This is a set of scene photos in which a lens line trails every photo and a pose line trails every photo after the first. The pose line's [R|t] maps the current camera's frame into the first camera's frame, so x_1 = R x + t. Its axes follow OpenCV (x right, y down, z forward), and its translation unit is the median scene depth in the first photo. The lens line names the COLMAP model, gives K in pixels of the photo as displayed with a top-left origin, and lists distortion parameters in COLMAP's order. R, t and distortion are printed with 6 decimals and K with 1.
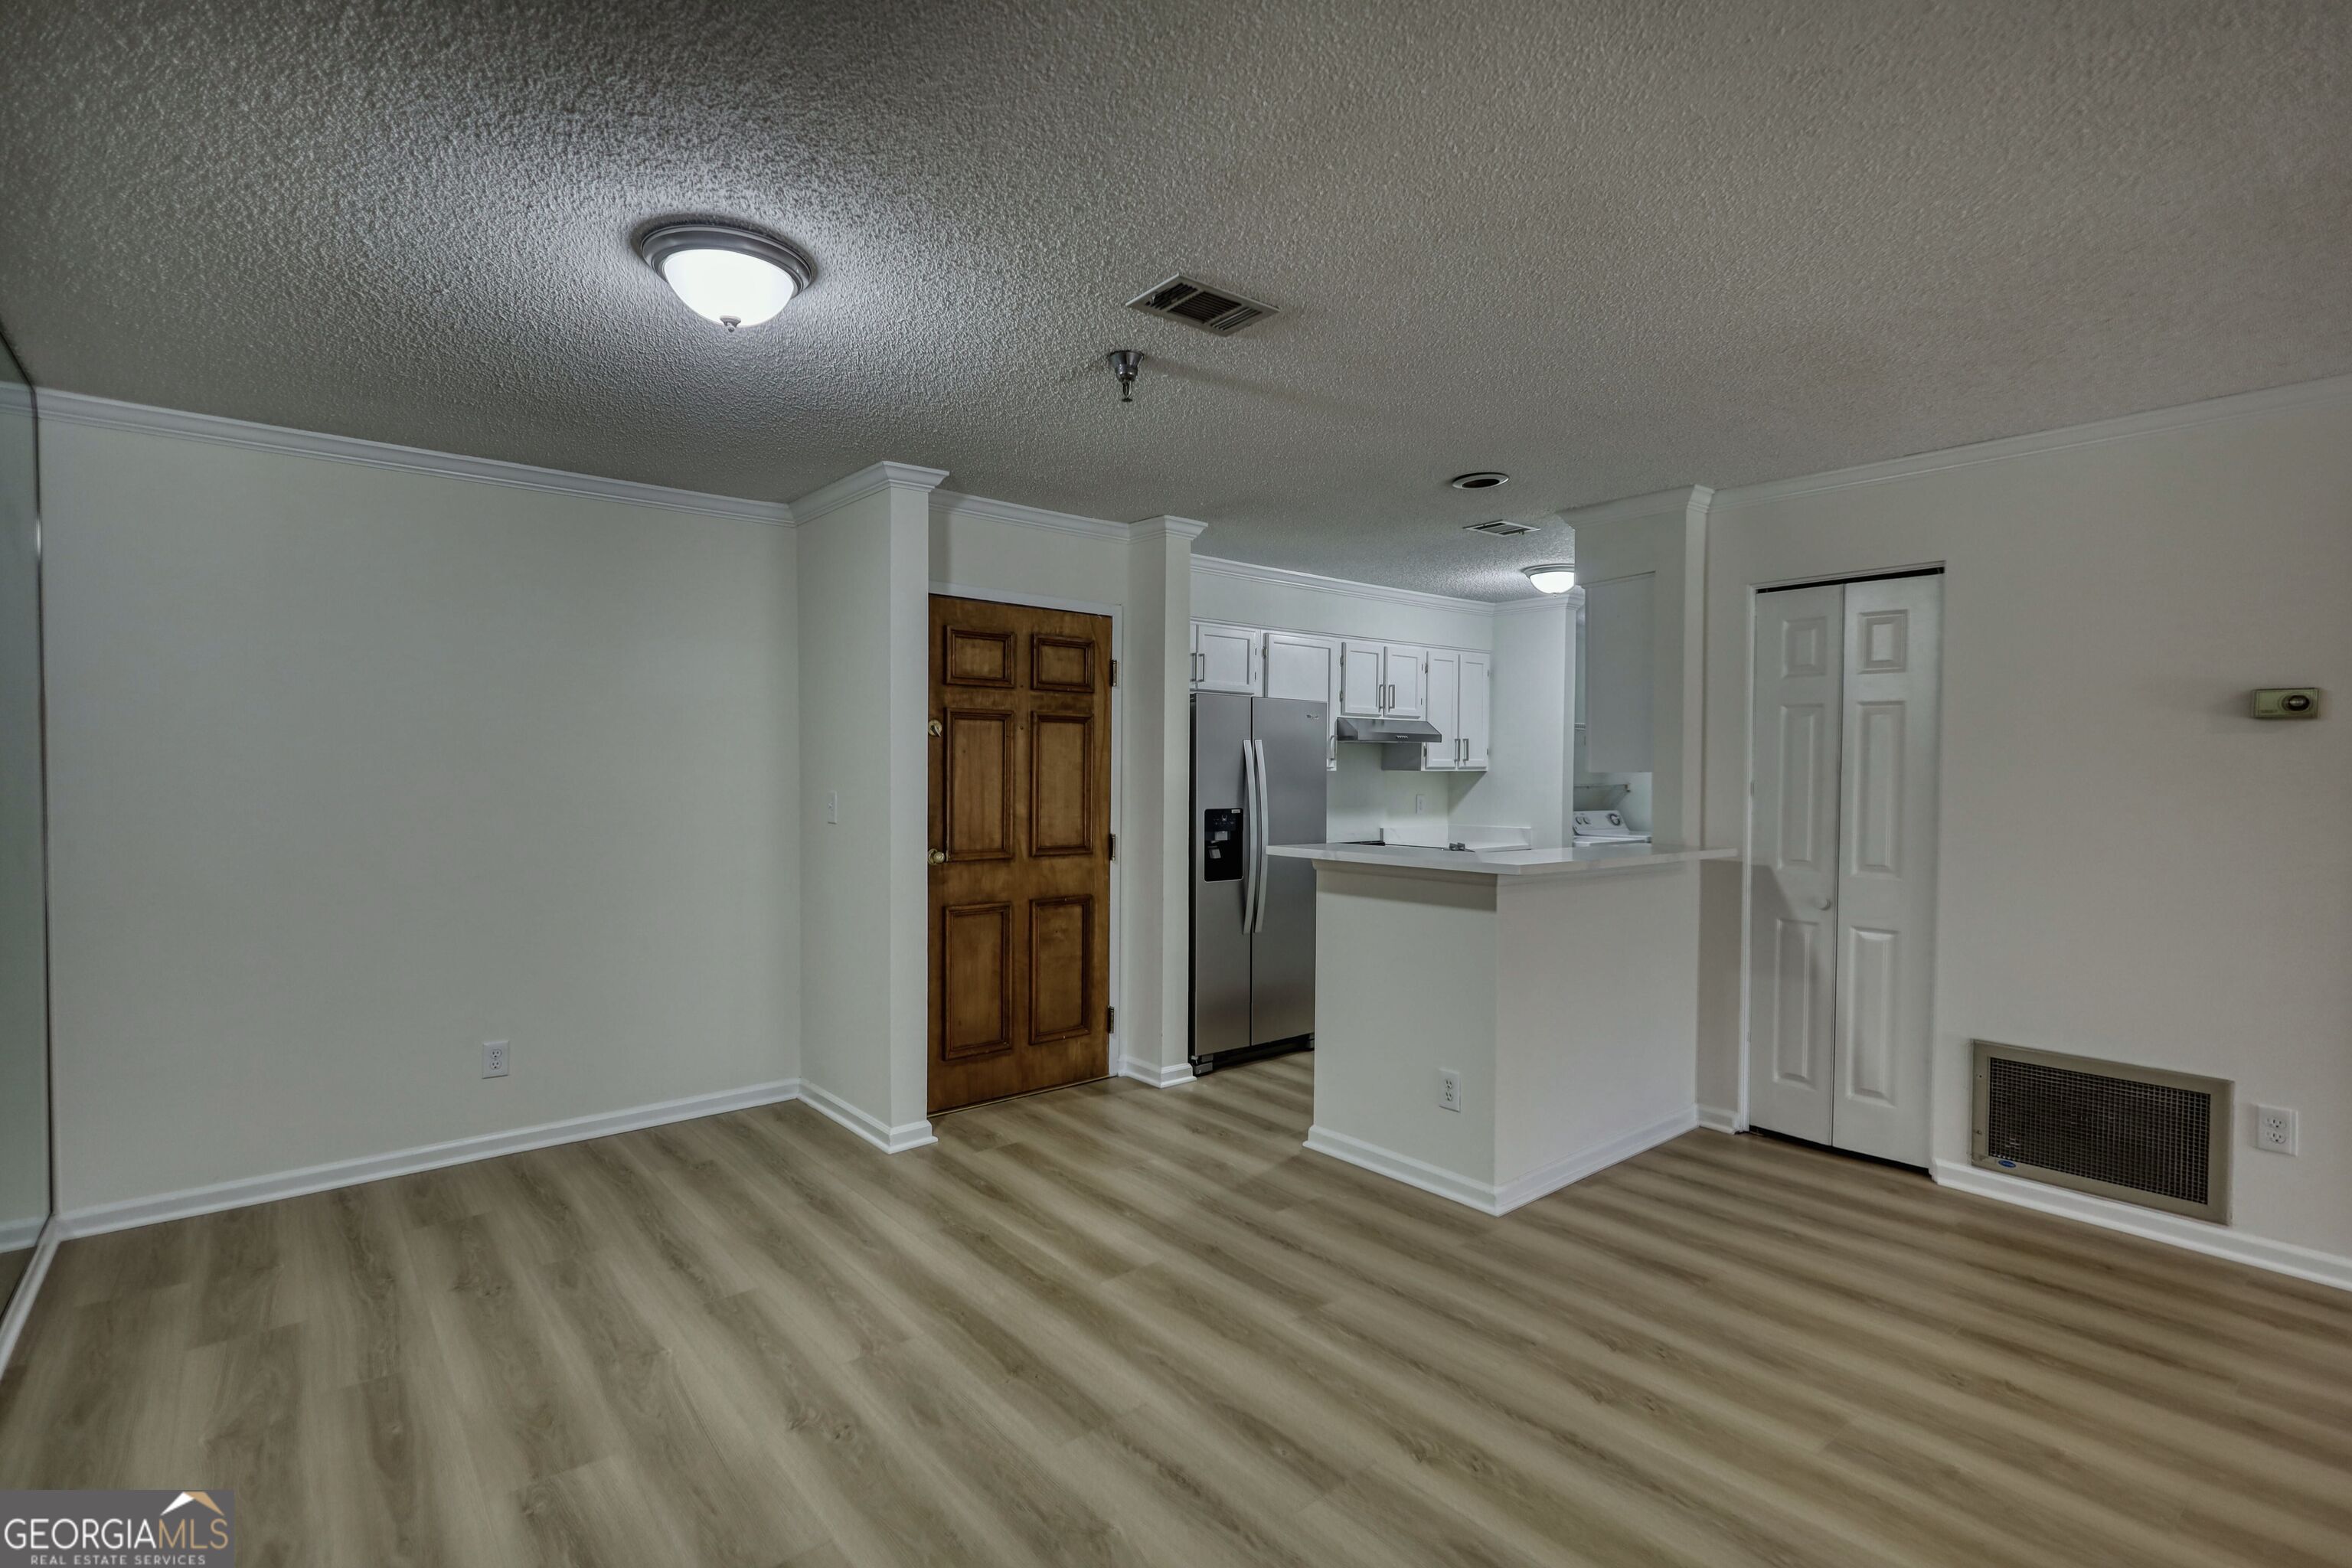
lens RADIAL K [[1104.1, 0, 1183.5], [0, 1104.1, 794.7], [0, 0, 1]] dist [-0.000091, -0.000536]
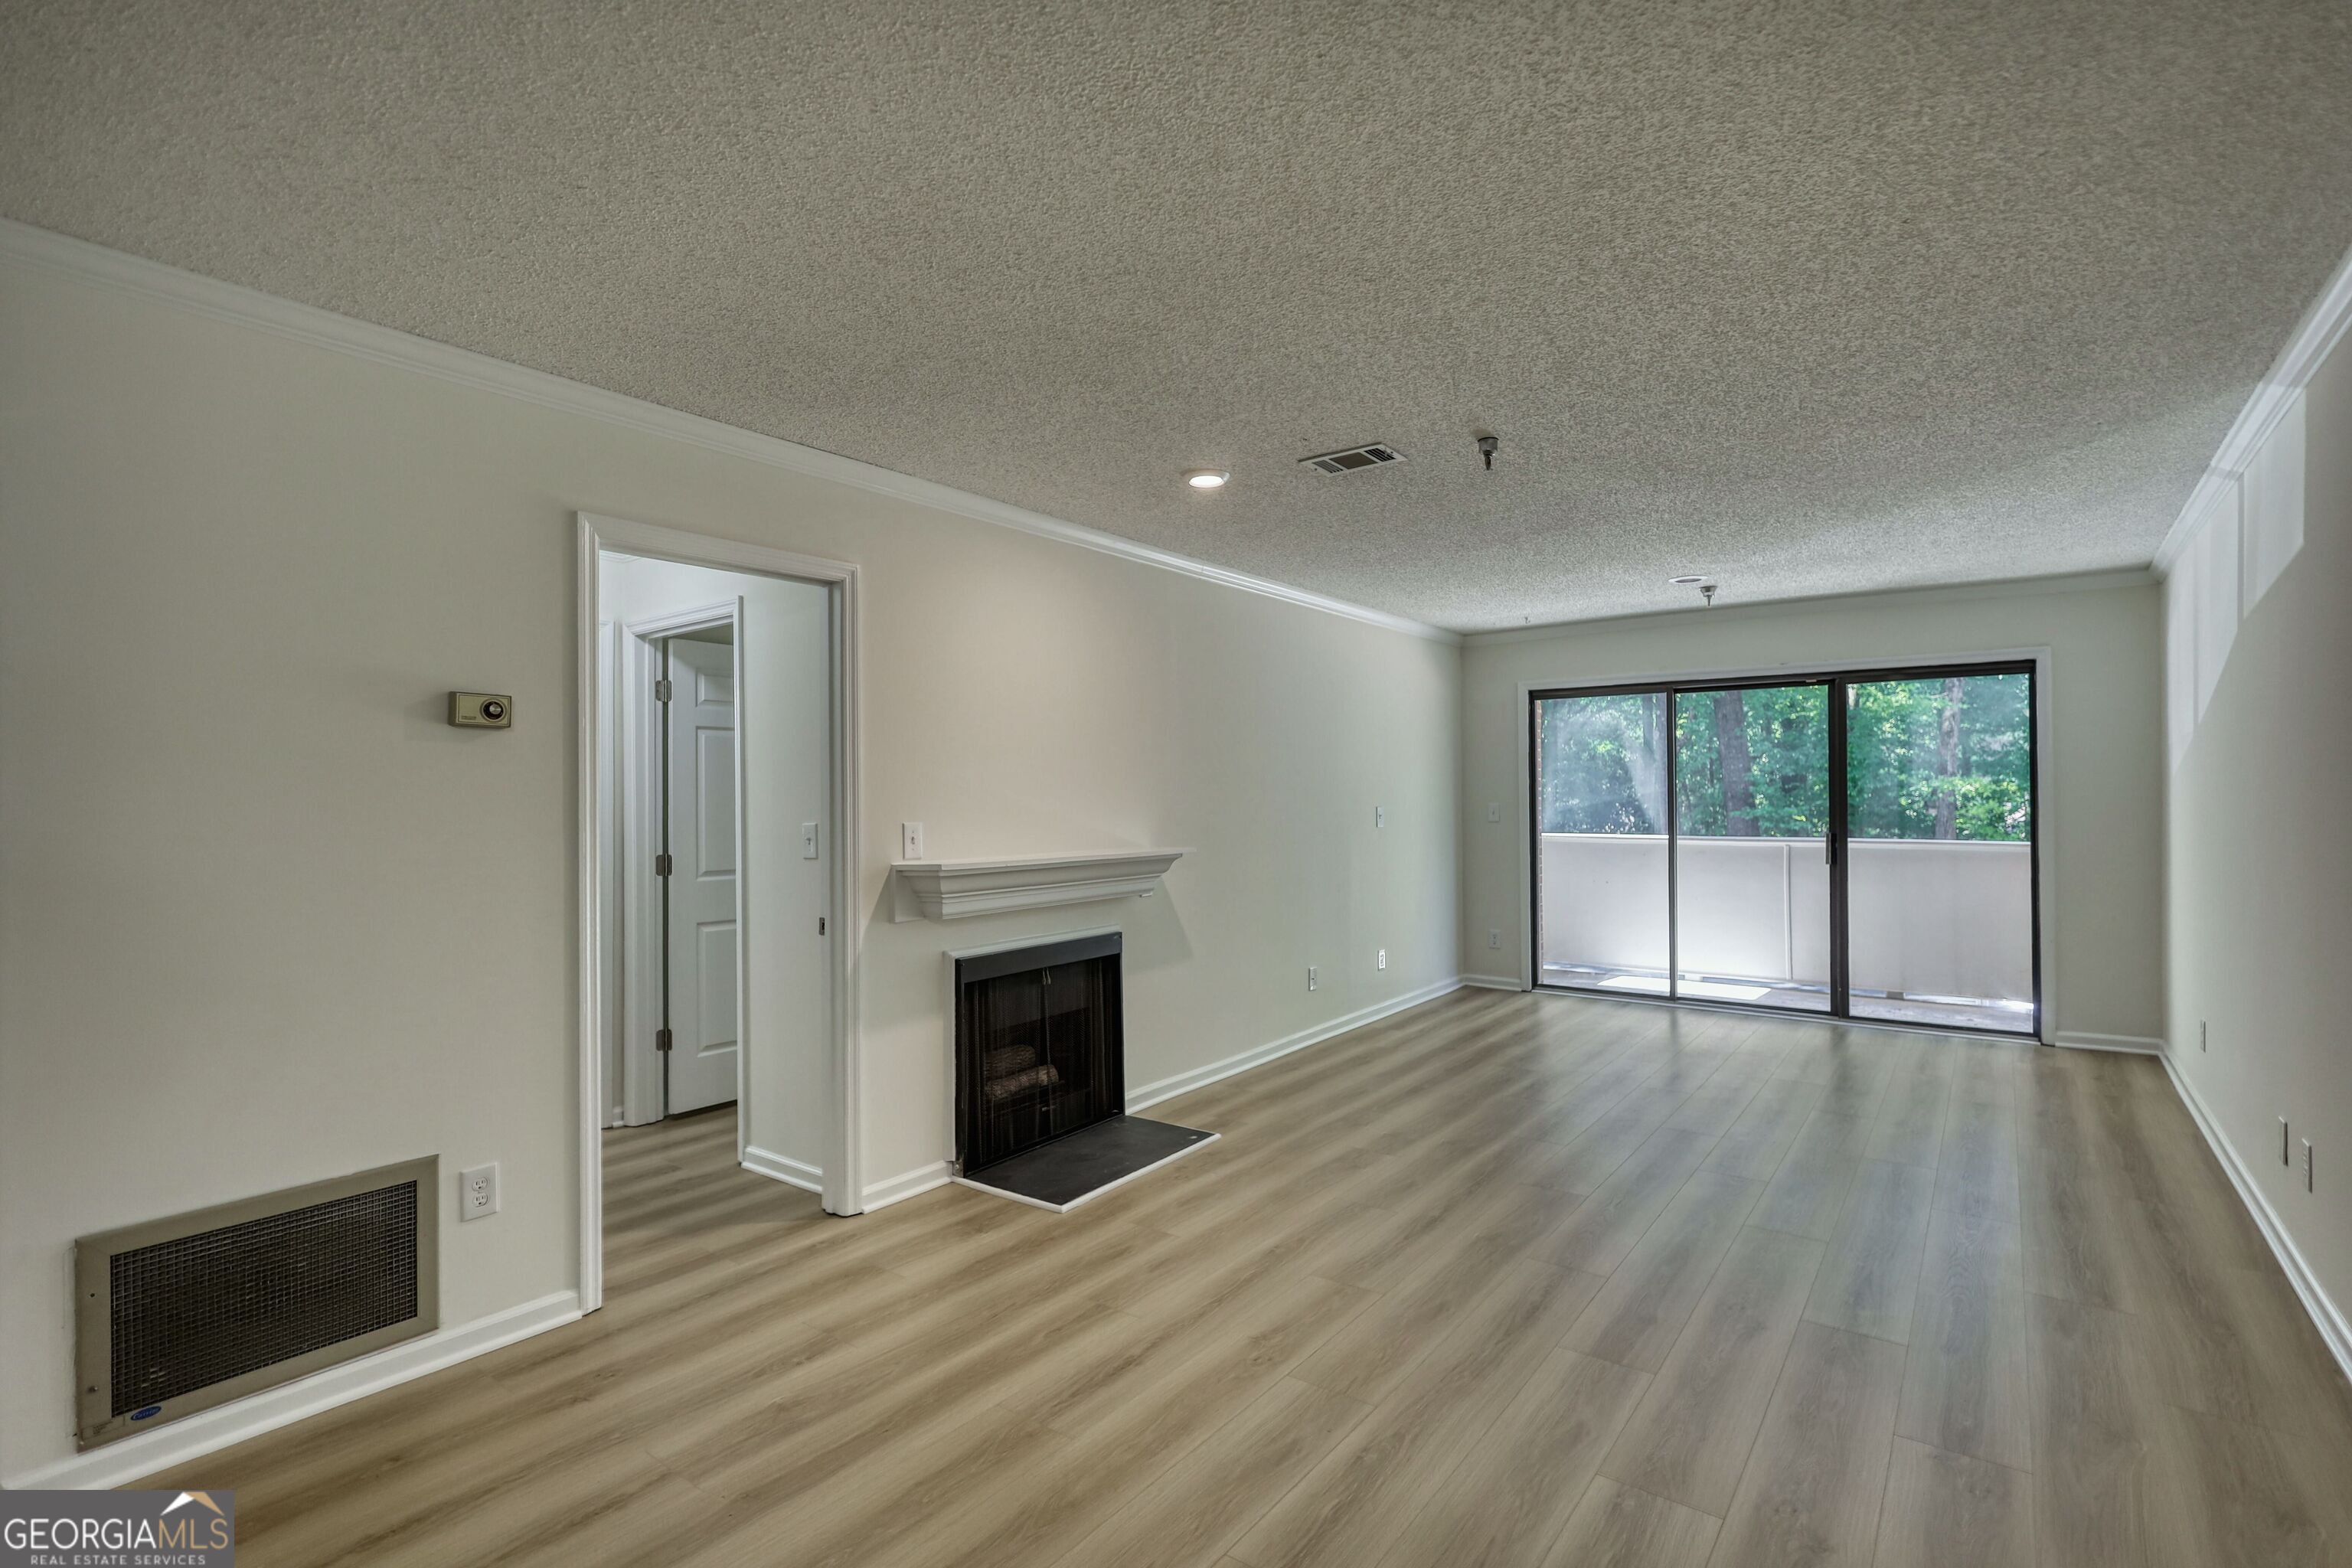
lens RADIAL K [[1095.0, 0, 1177.0], [0, 1095.0, 795.4], [0, 0, 1]] dist [-0.000375, 0.000285]
pose [[-0.224396, -0.000213, 0.974498, 0.007588], [0.033912, 0.999393, 0.008028, -0.001081], [-0.973908, 0.034848, -0.224252, 0.447958]]
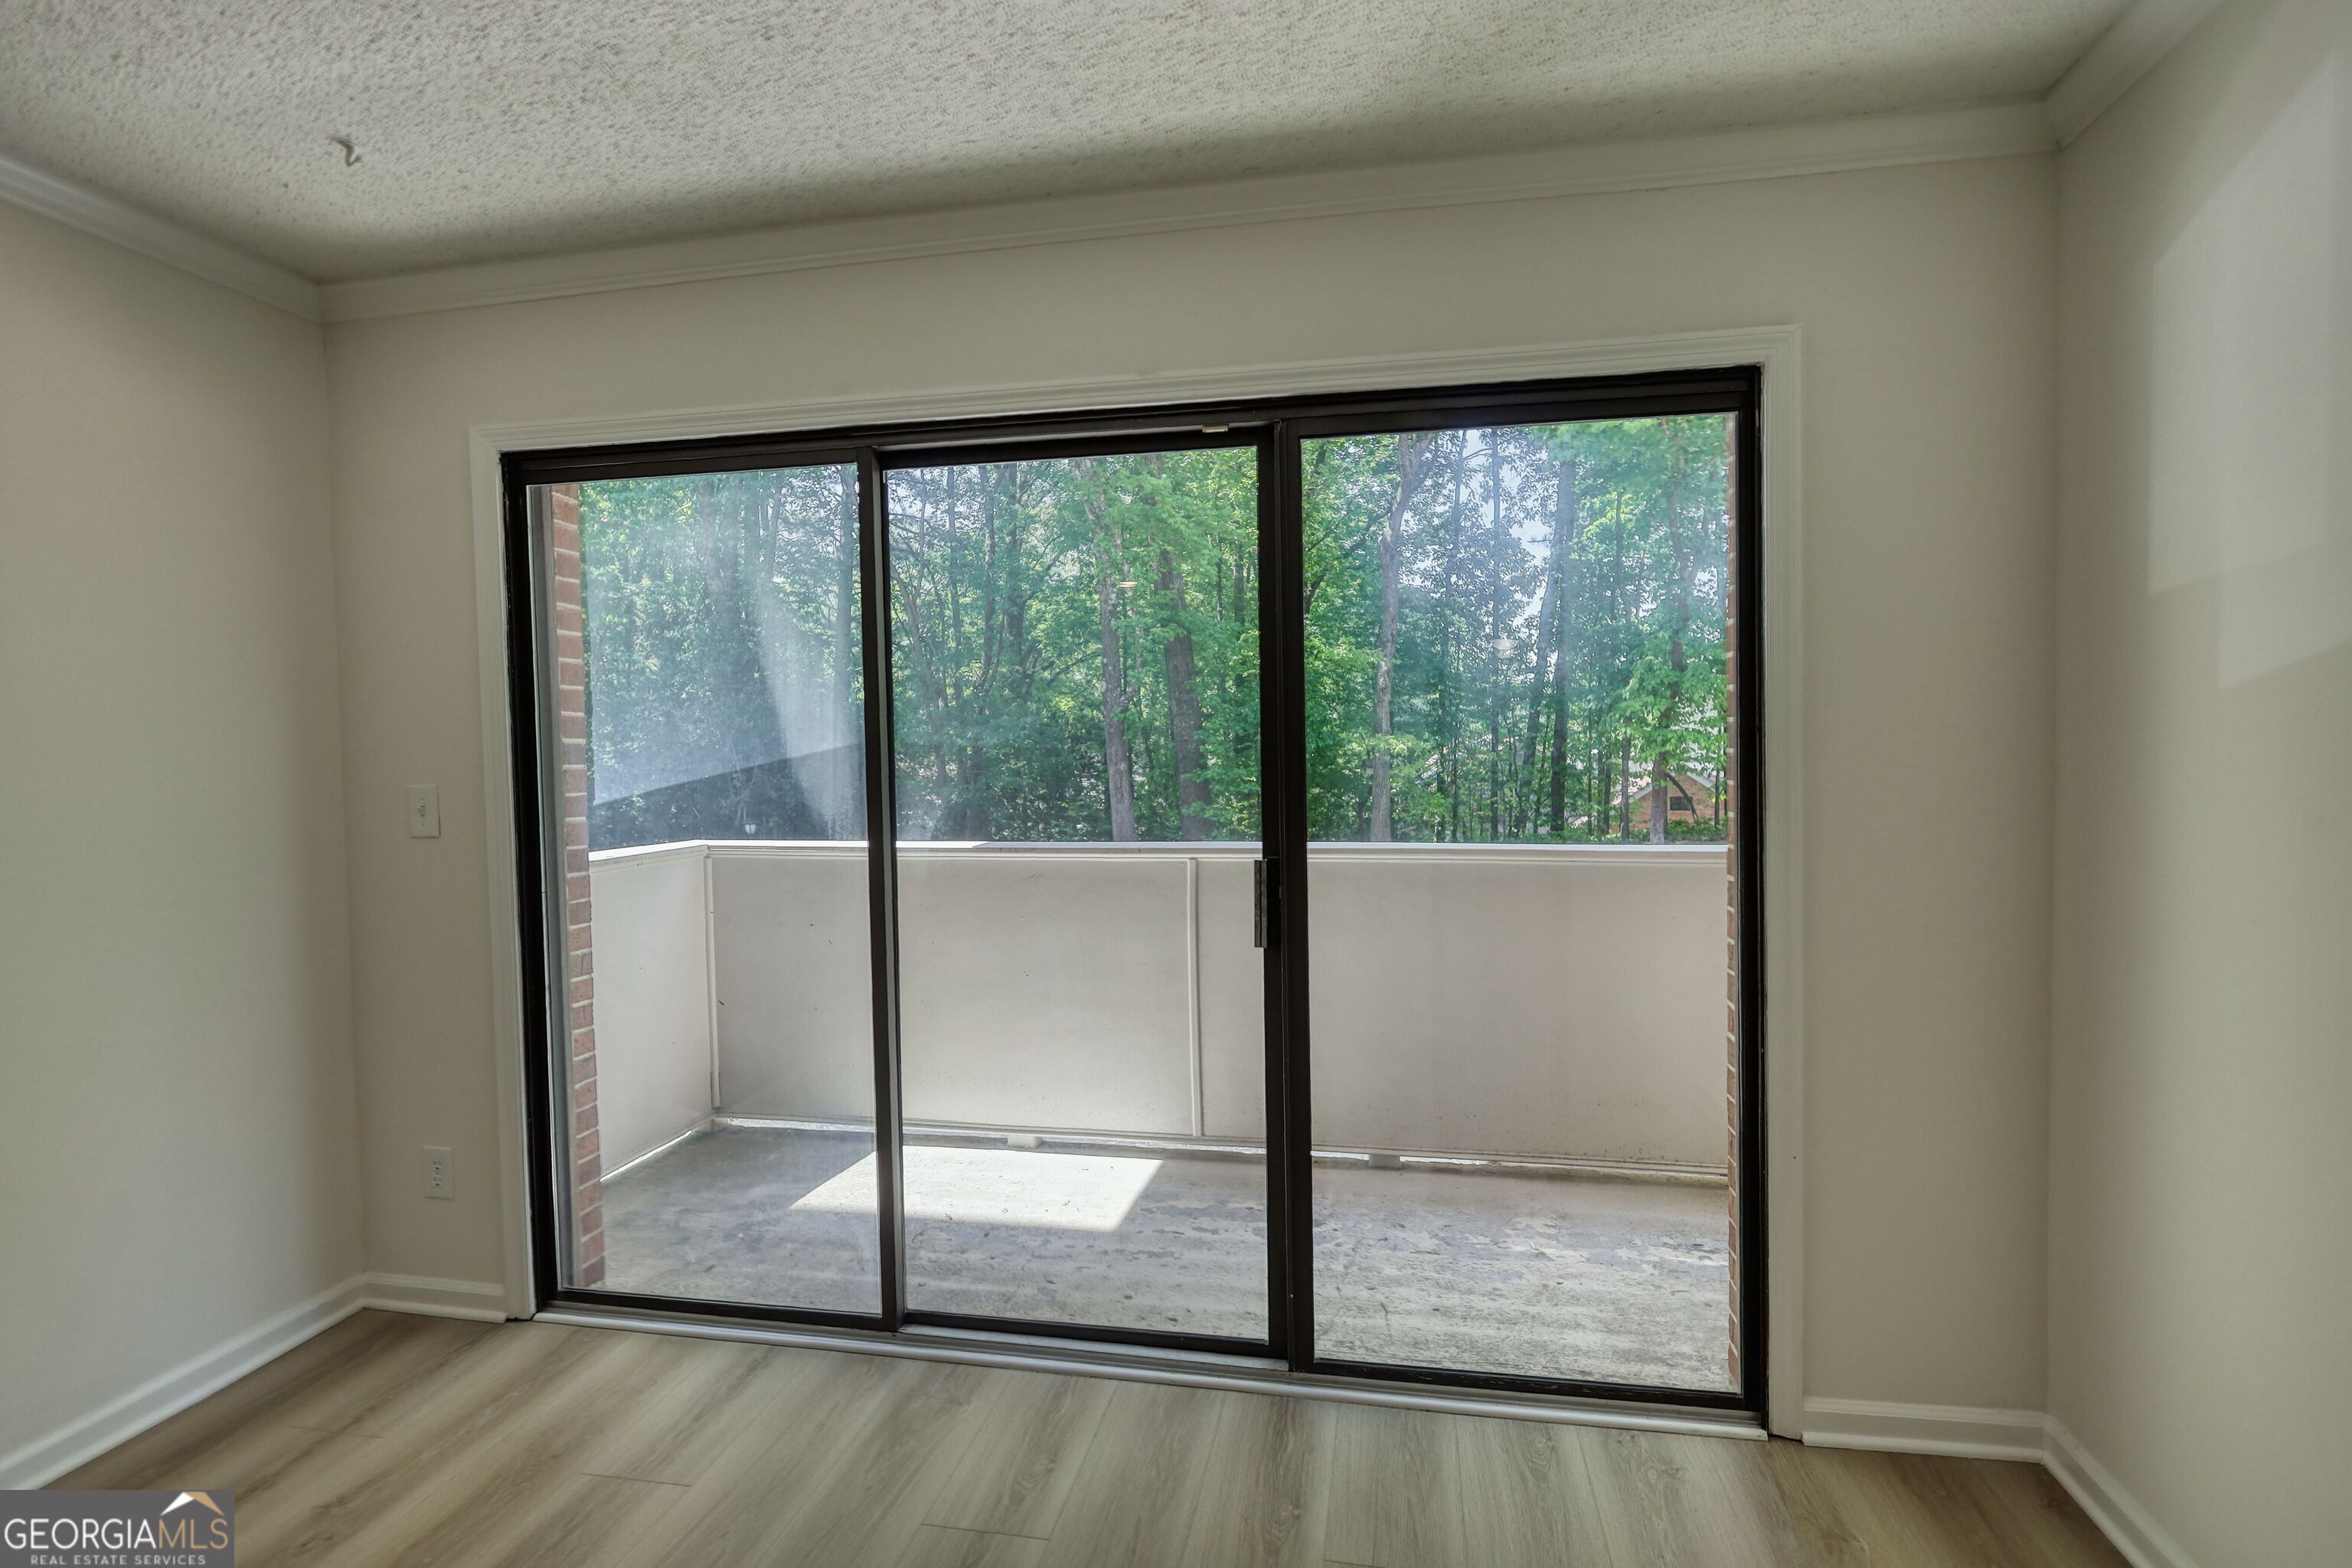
lens RADIAL K [[1098.0, 0, 1182.1], [0, 1098.0, 787.9], [0, 0, 1]] dist [0.001969, -0.000350]
pose [[-0.625137, -0.017370, 0.780322, 0.837462], [0.035454, 0.998088, 0.050620, 0.028559], [-0.779710, 0.059310, -0.623326, -0.357598]]
